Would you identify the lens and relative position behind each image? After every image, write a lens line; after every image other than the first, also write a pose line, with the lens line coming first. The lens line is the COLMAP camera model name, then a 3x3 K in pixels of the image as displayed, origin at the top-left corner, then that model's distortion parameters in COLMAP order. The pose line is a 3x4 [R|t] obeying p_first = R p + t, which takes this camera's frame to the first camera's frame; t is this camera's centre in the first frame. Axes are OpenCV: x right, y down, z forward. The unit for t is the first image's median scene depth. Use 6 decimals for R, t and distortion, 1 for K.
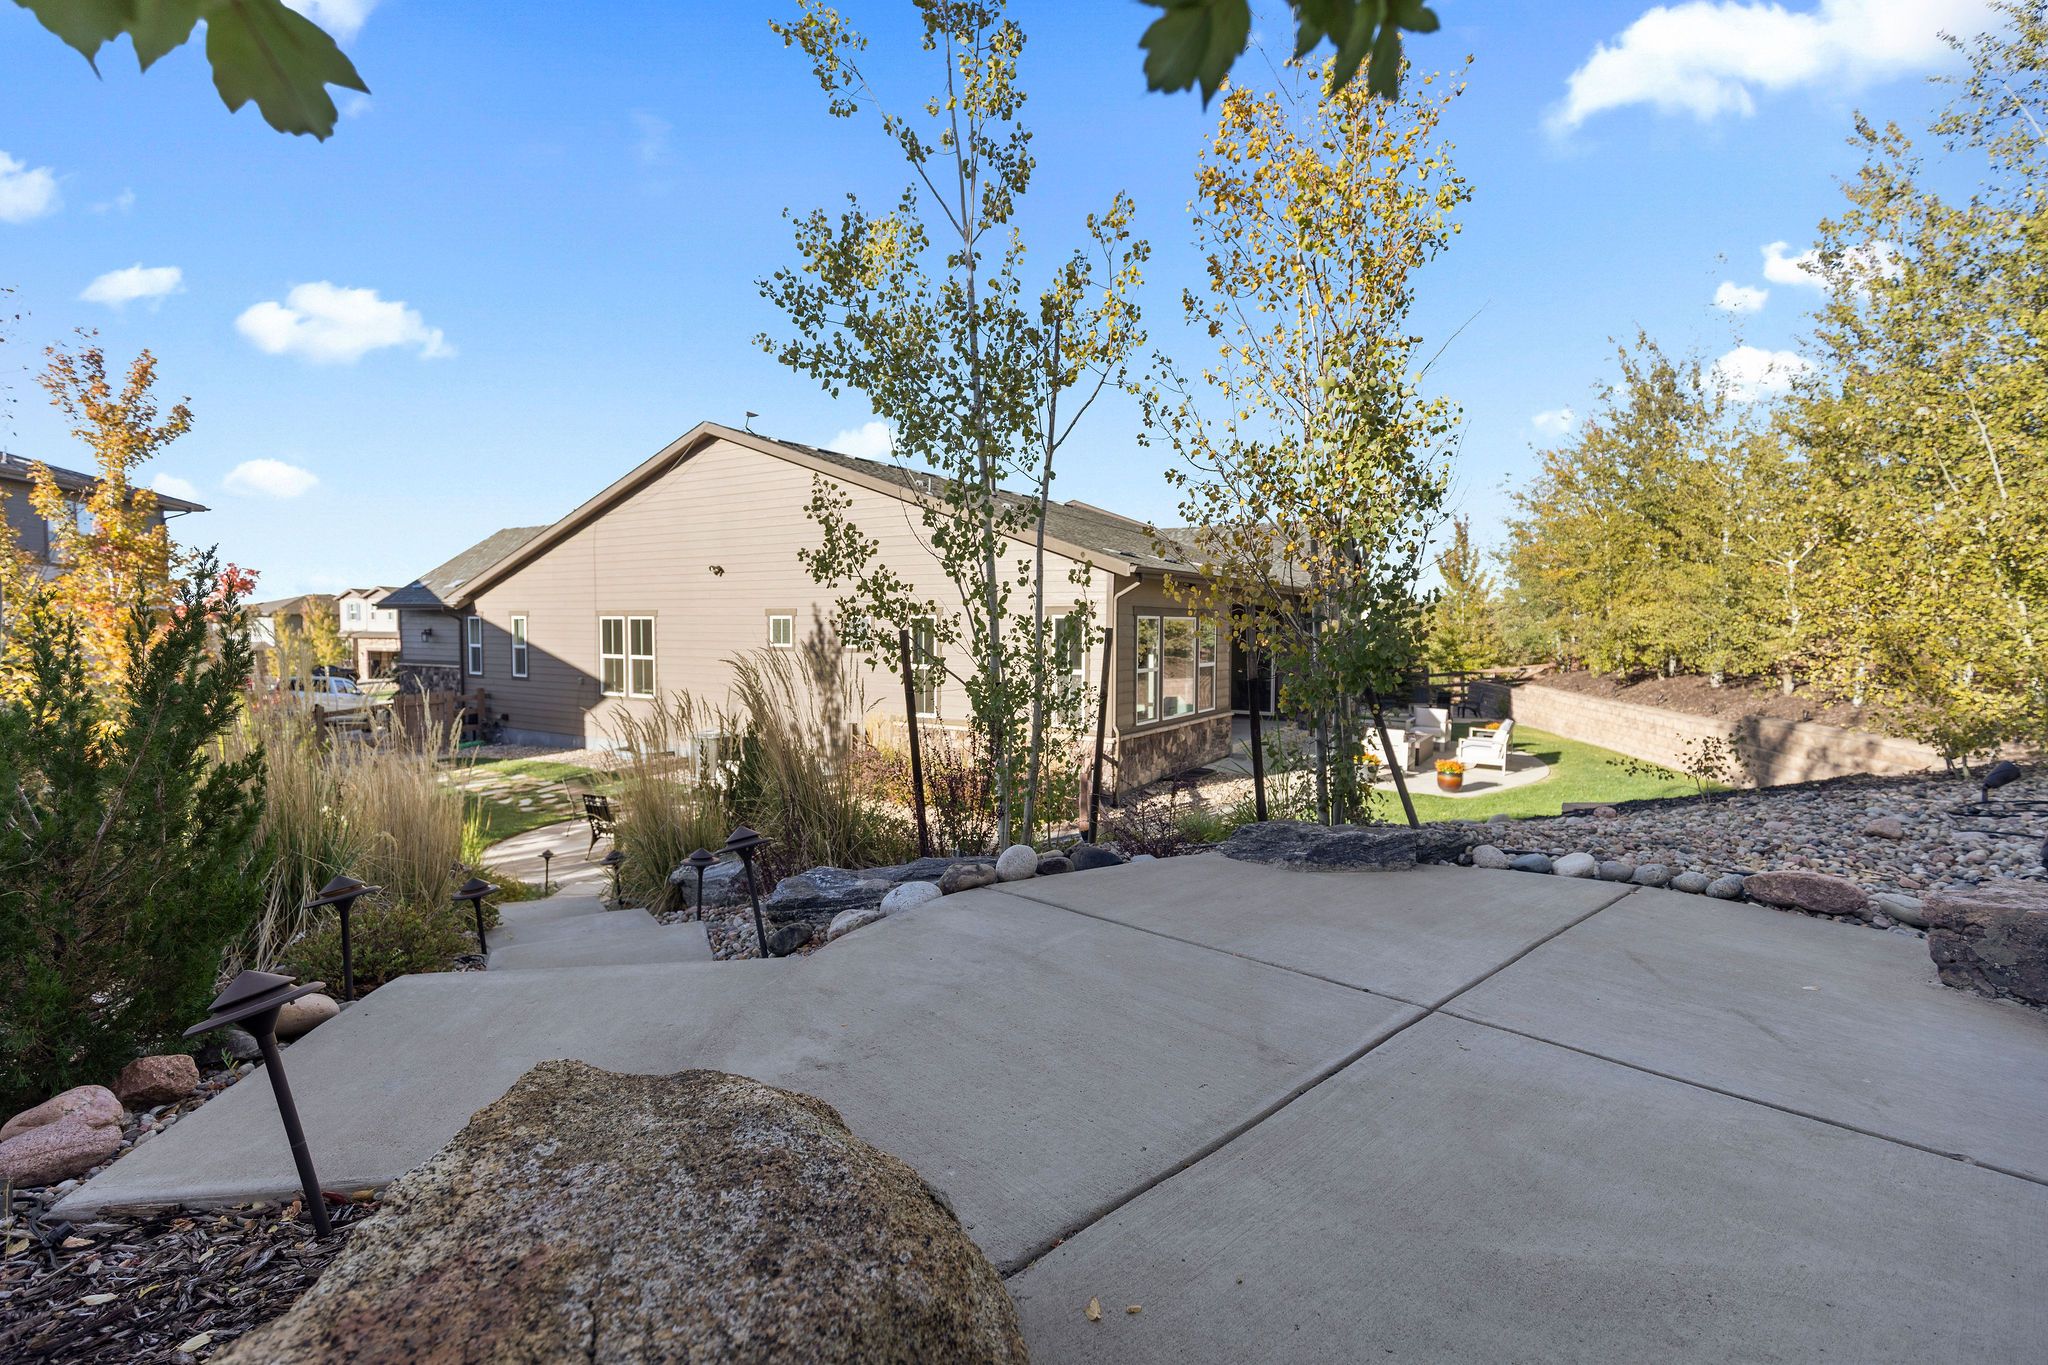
lens RADIAL K [[939.0, 0, 1012.9], [0, 939.0, 675.2], [0, 0, 1]] dist [0.004121, -0.000047]
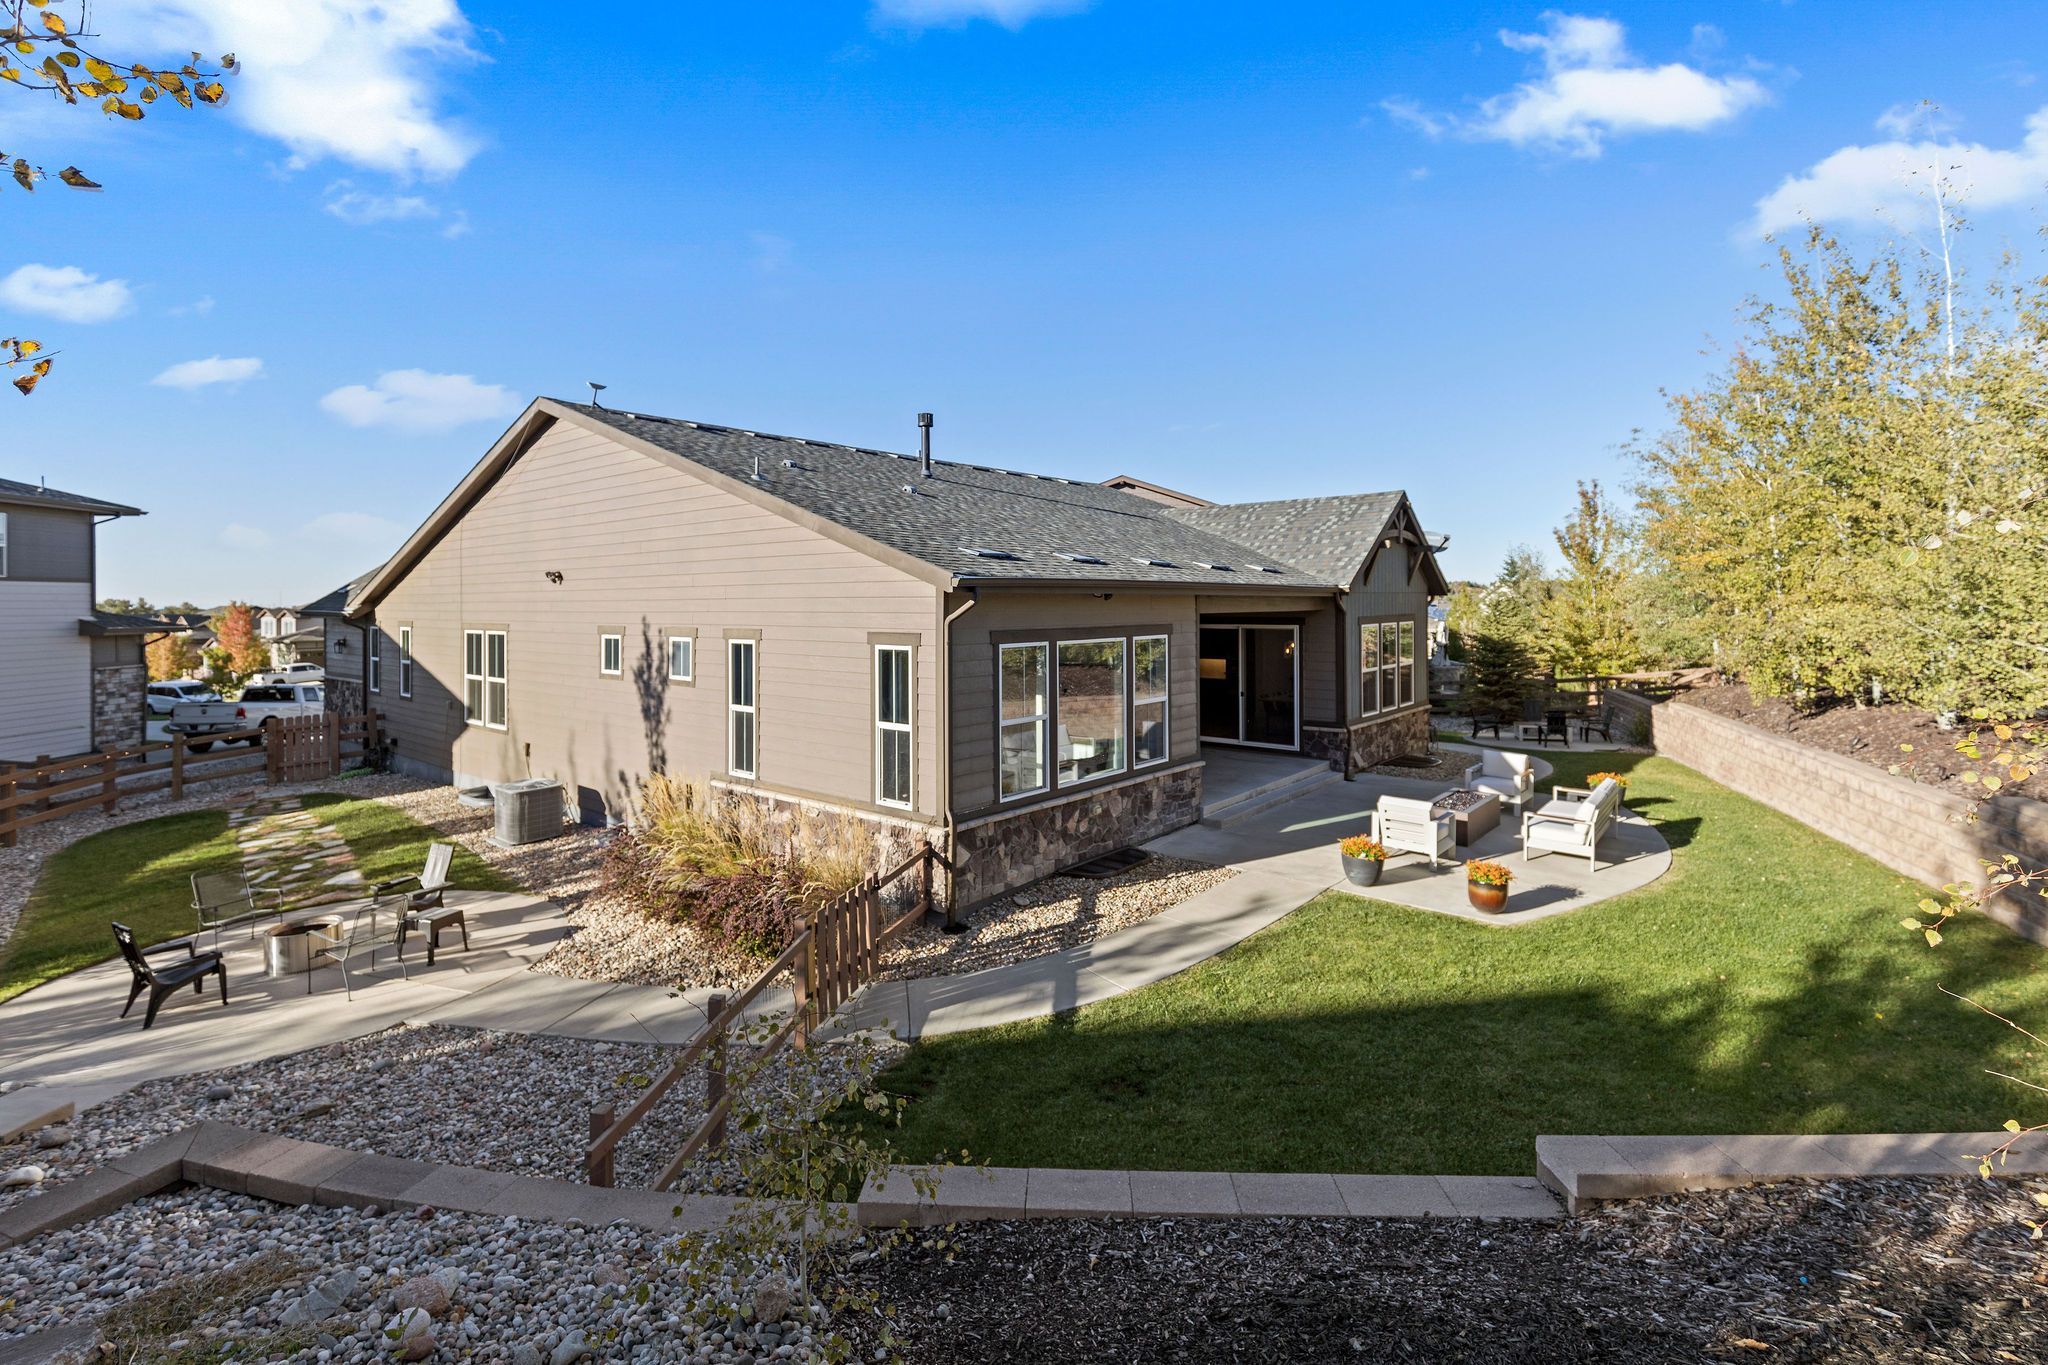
lens RADIAL K [[947.7, 0, 1017.7], [0, 947.7, 607.3], [0, 0, 1]] dist [0.002716, -0.000555]
pose [[0.990322, -0.008285, -0.138543, 0.171466], [0.001633, 0.998843, -0.048060, -0.039897], [0.138780, 0.047369, 0.989190, 0.216128]]
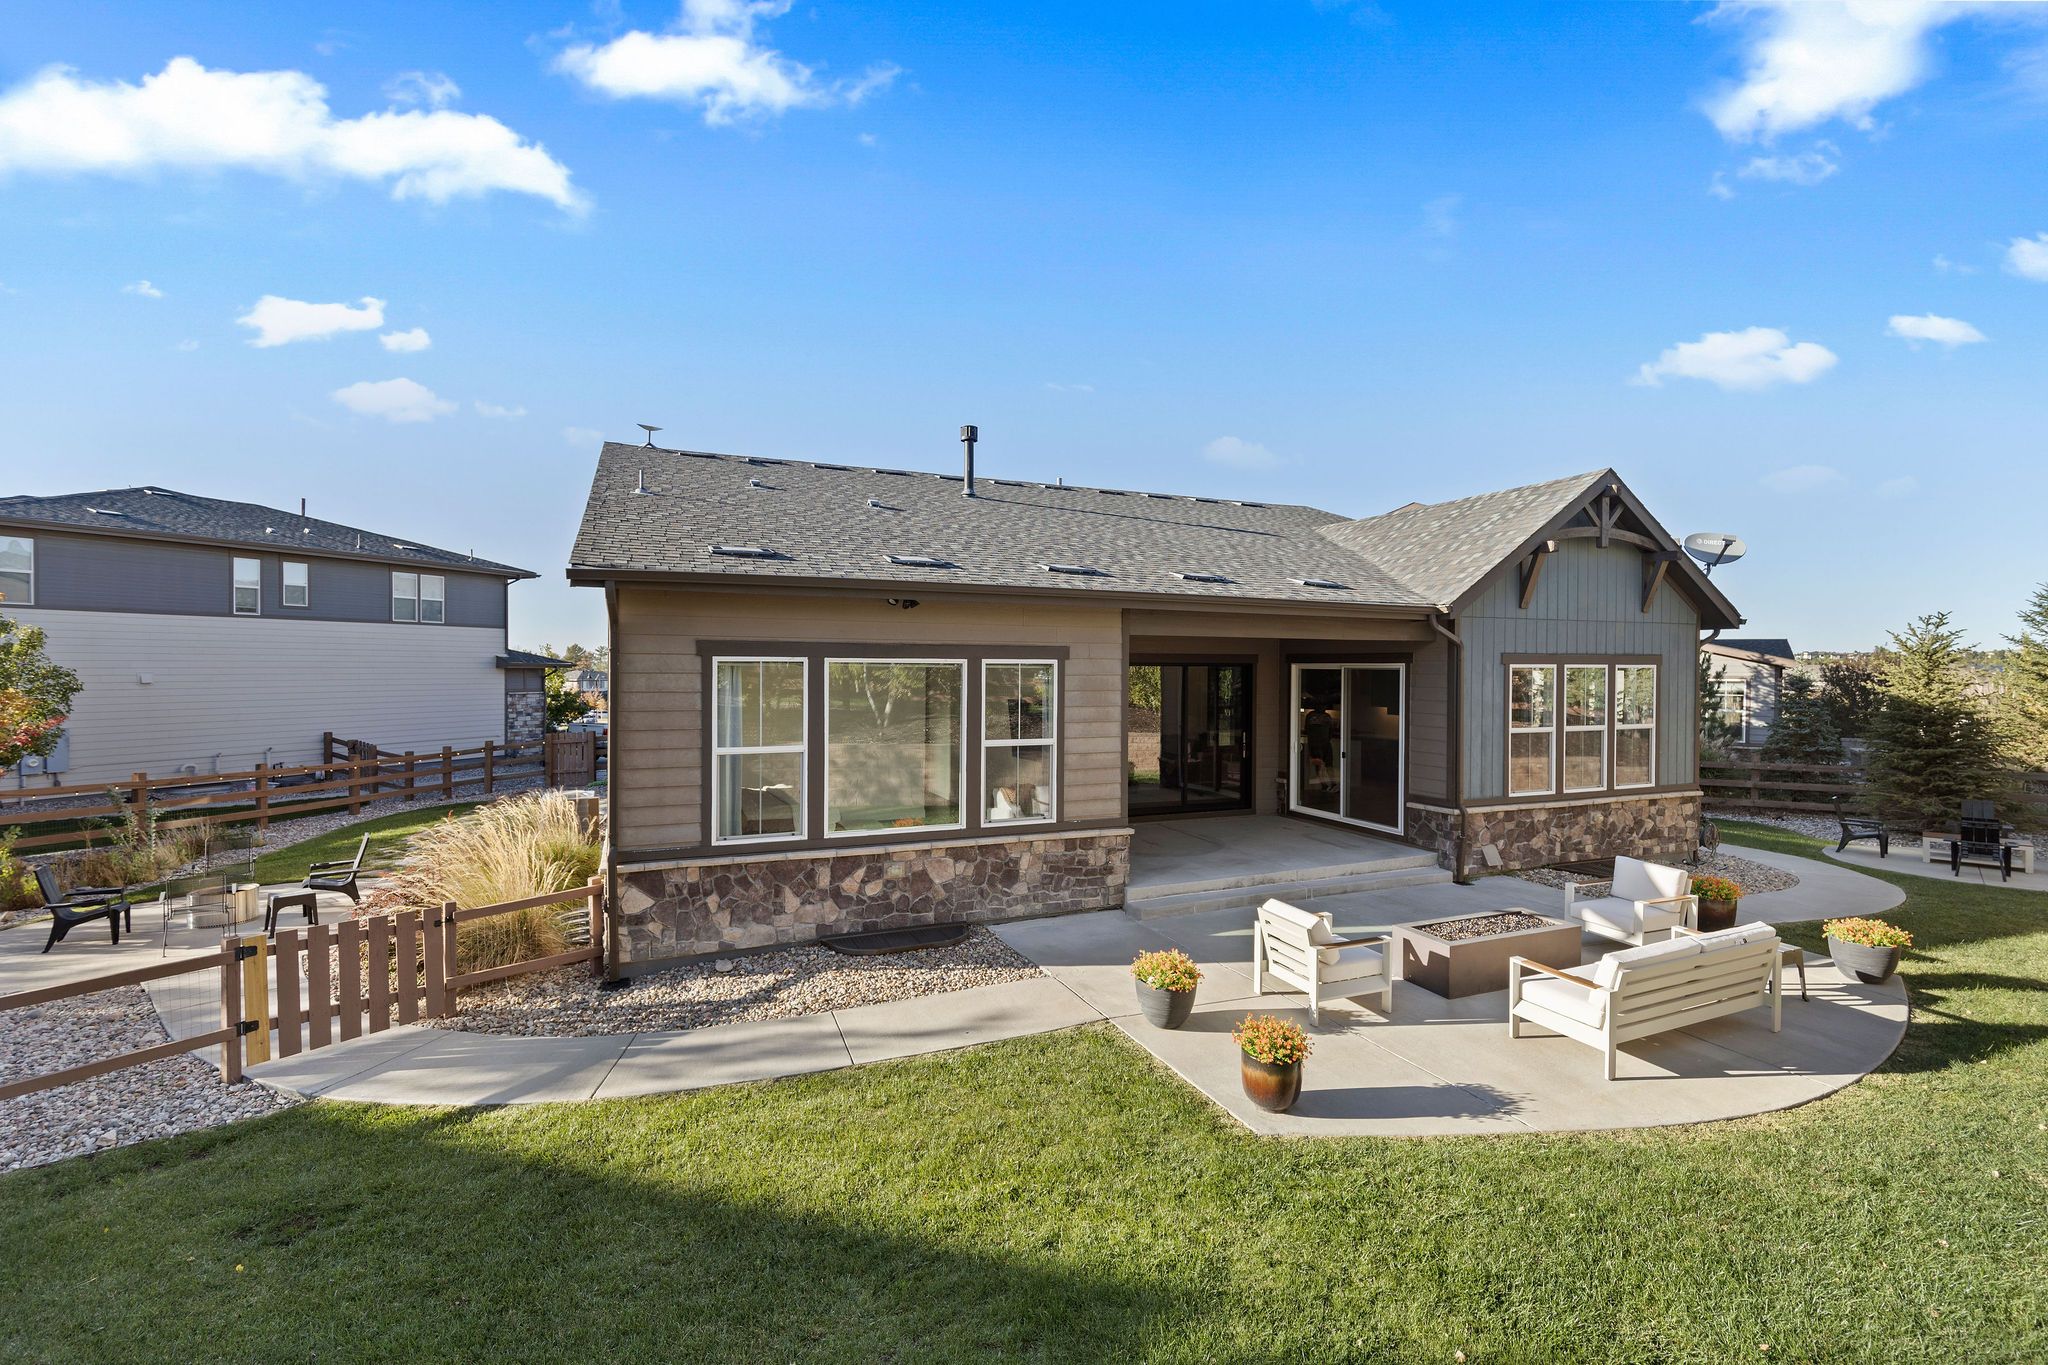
lens RADIAL K [[917.9, 0, 1021.6], [0, 917.9, 673.6], [0, 0, 1]] dist [0.006635, -0.000214]
pose [[0.822971, 0.006764, -0.568044, 0.431574], [-0.034731, 0.998658, -0.038427, -0.026055], [0.567021, 0.051353, 0.822101, 0.450599]]
